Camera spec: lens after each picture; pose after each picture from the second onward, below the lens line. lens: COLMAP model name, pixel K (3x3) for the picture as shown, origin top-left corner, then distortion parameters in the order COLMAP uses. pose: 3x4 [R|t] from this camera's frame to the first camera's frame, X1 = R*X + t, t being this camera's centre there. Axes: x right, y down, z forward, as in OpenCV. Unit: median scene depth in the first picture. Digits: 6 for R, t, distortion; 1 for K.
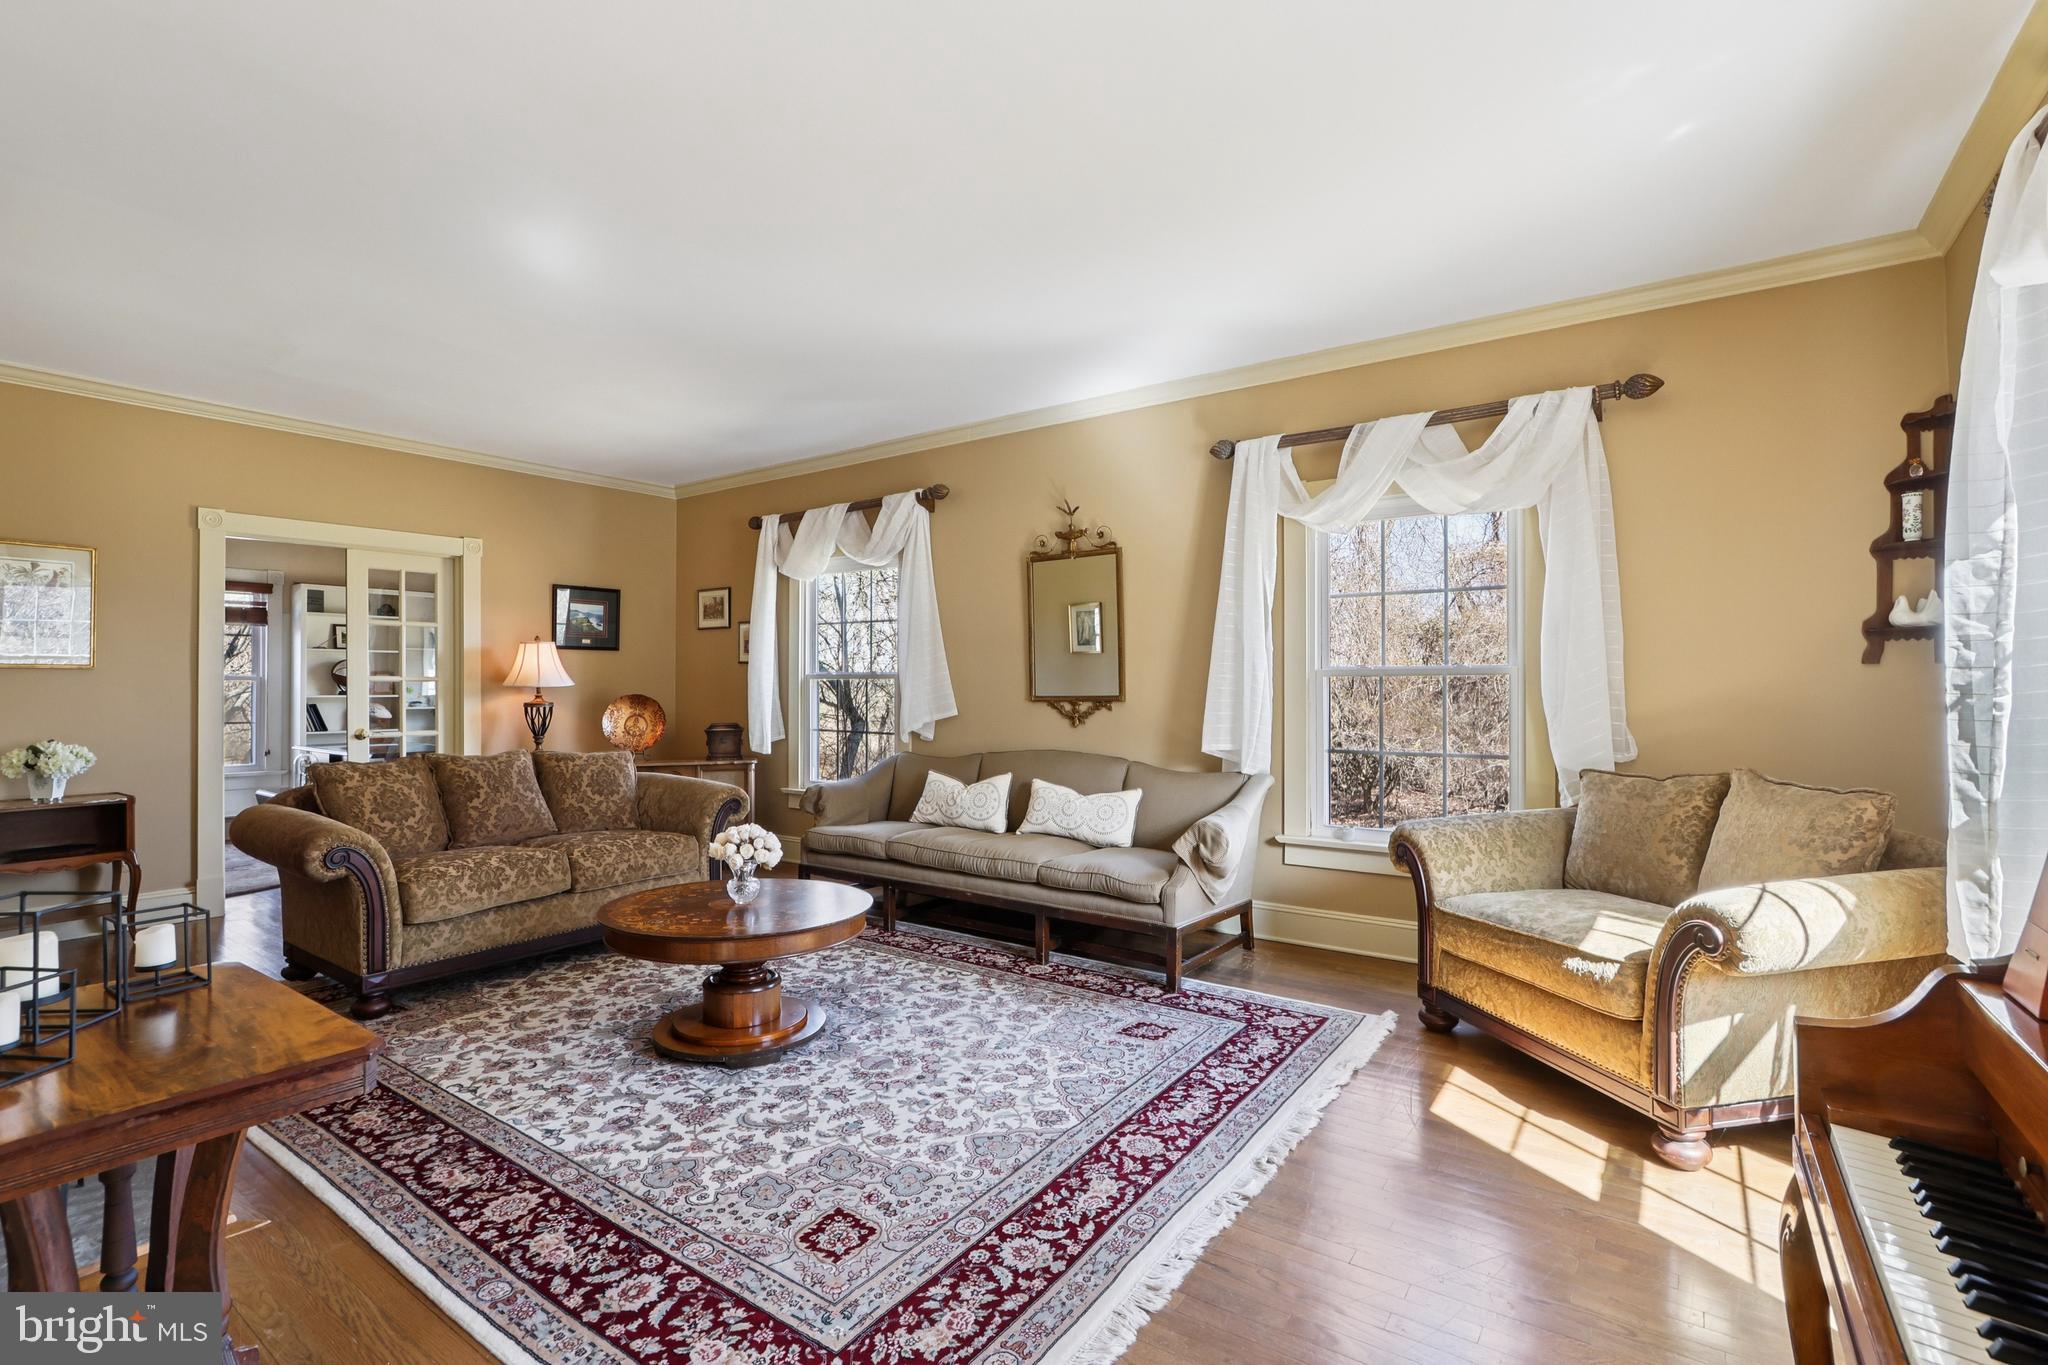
lens RADIAL K [[946.6, 0, 1010.0], [0, 946.6, 684.4], [0, 0, 1]] dist [-0.012948, 0.001643]
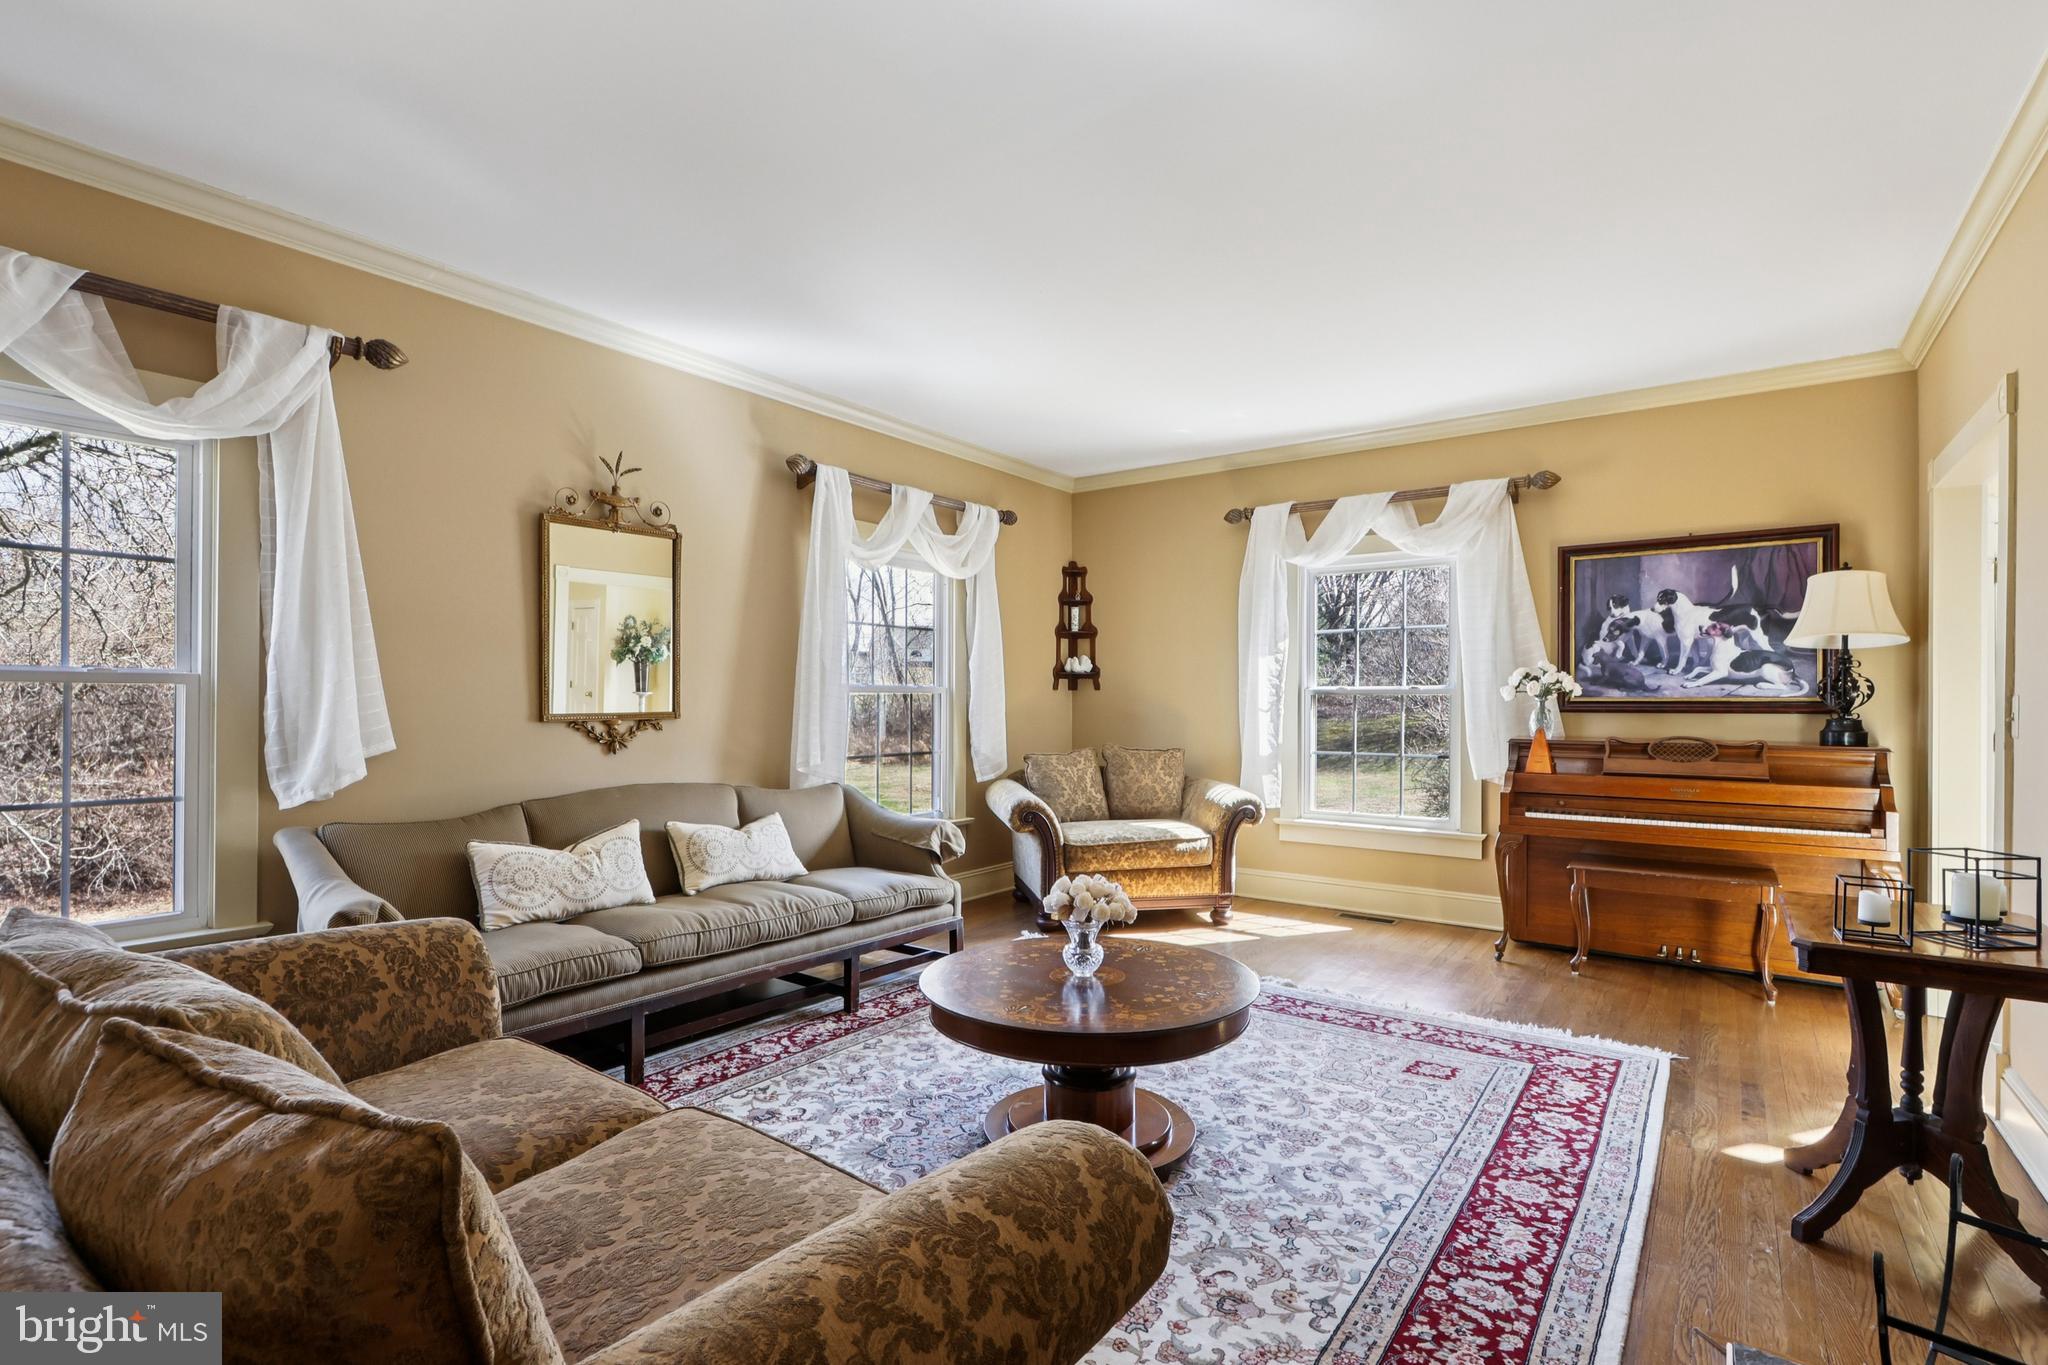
lens RADIAL K [[946.6, 0, 1012.6], [0, 946.6, 708.0], [0, 0, 1]] dist [-0.012948, 0.001643]
pose [[0.022645, -0.007109, 0.999718, -1.258214], [-0.003381, 0.999968, 0.007188, 0.002303], [-0.999738, -0.003542, 0.022621, 1.219945]]
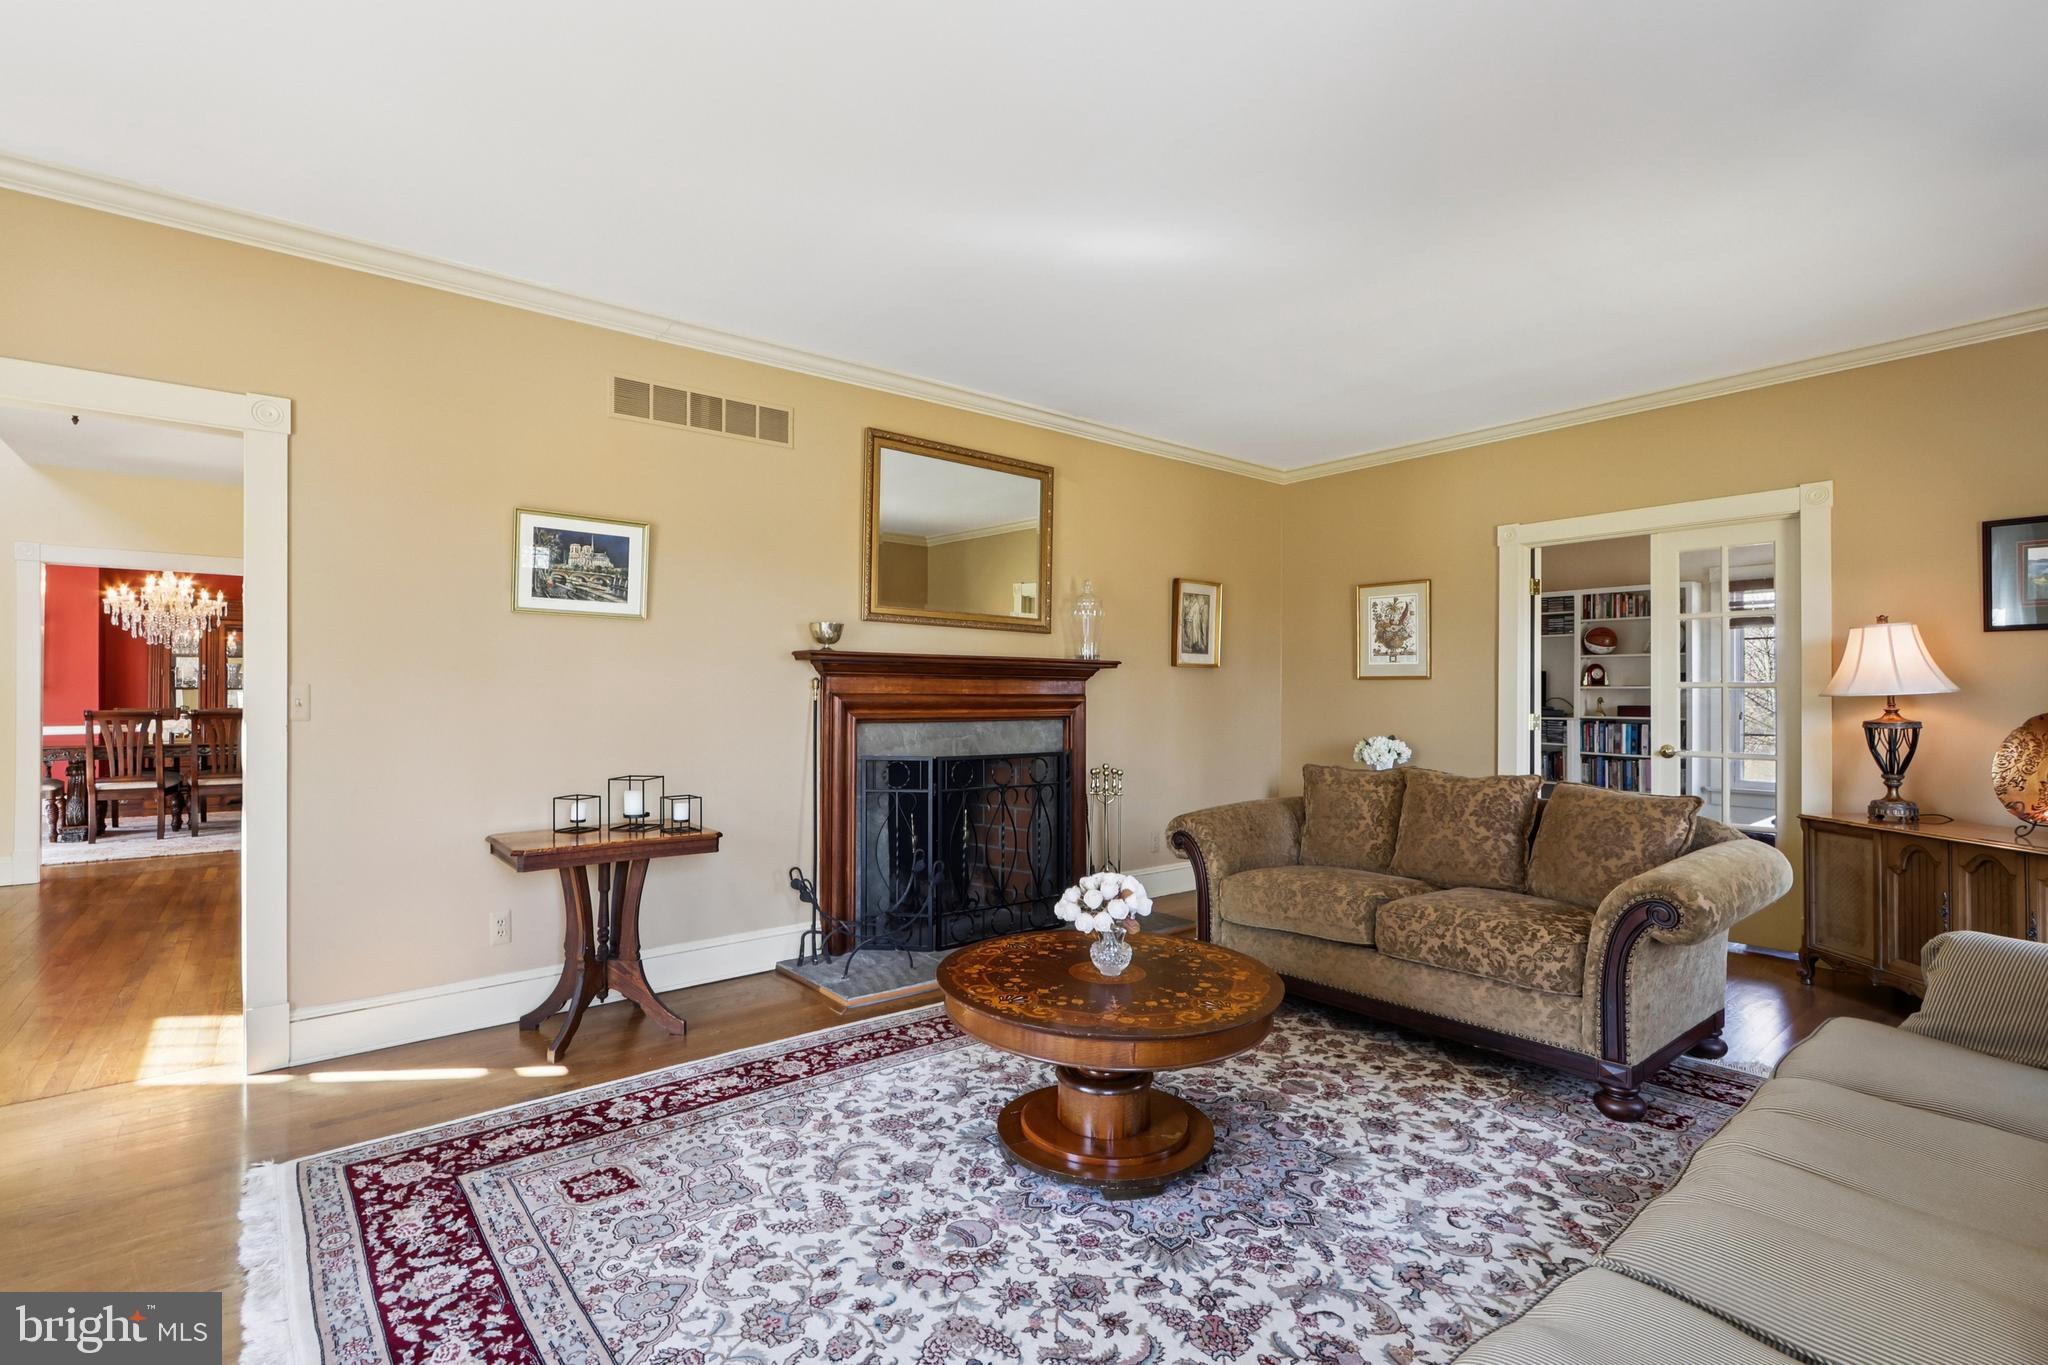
lens RADIAL K [[946.6, 0, 1007.1], [0, 946.6, 689.0], [0, 0, 1]] dist [-0.012948, 0.001643]
pose [[-0.270587, -0.004410, -0.962685, 0.566468], [-0.001509, 0.999990, -0.004156, 0.002736], [0.962694, 0.000328, -0.270591, 1.318848]]
